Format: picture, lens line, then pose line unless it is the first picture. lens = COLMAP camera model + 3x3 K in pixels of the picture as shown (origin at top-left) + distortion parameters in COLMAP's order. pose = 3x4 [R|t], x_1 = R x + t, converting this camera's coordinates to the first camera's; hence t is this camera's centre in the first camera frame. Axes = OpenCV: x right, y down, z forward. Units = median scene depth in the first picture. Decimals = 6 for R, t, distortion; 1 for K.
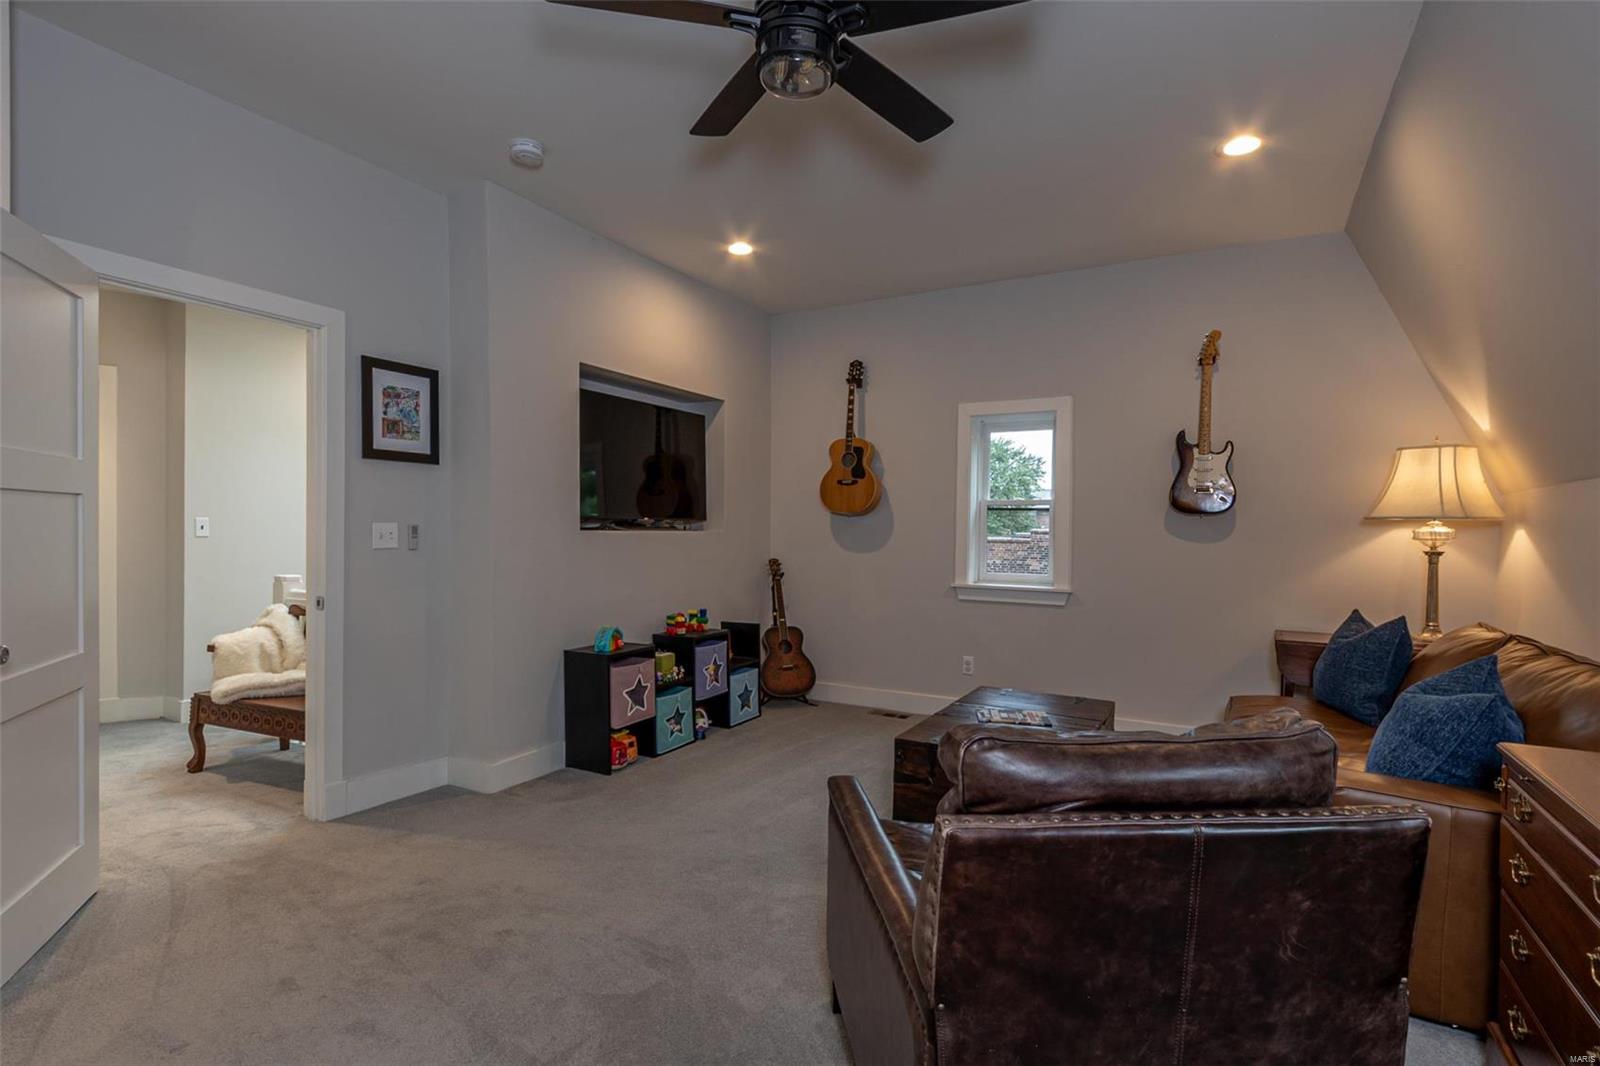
lens RADIAL K [[752.4, 0, 786.7], [0, 752.4, 546.7], [0, 0, 1]] dist [0.005271, -0.004734]
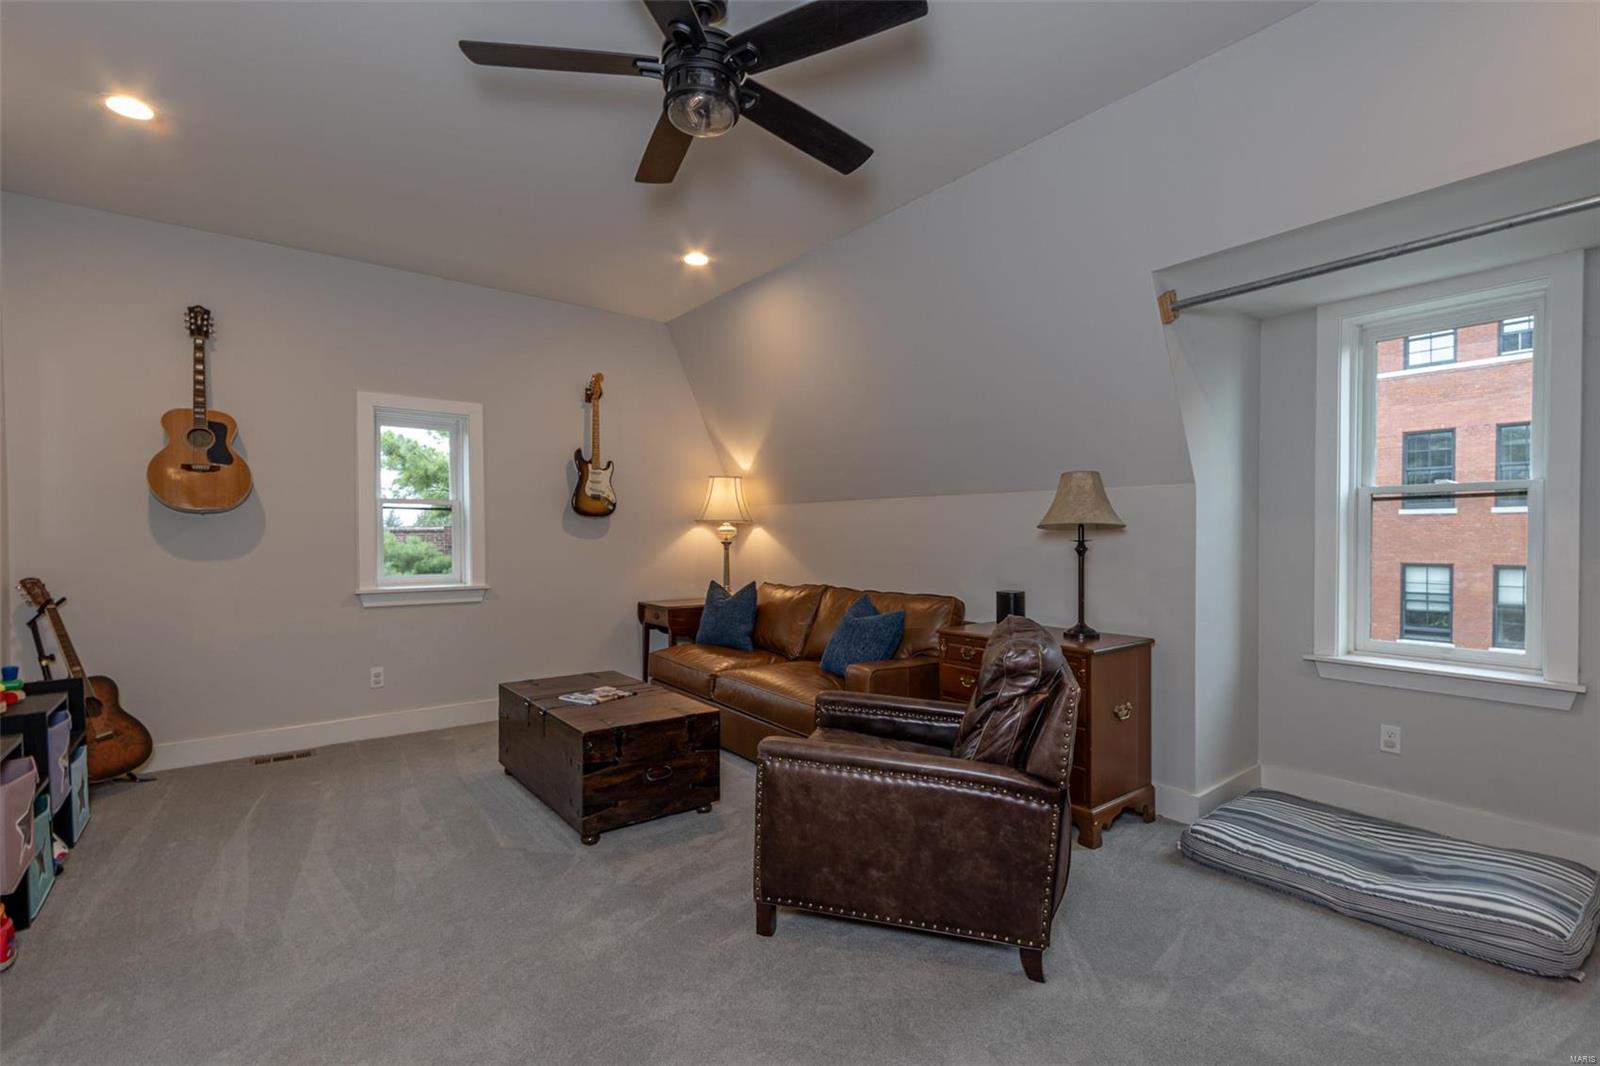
lens RADIAL K [[752.4, 0, 786.7], [0, 752.4, 546.7], [0, 0, 1]] dist [0.005271, -0.004734]
pose [[0.382394, -0.027717, 0.923584, -0.443596], [0.023657, 0.999516, 0.020201, -0.009913], [-0.923697, 0.014124, 0.382864, 0.201451]]
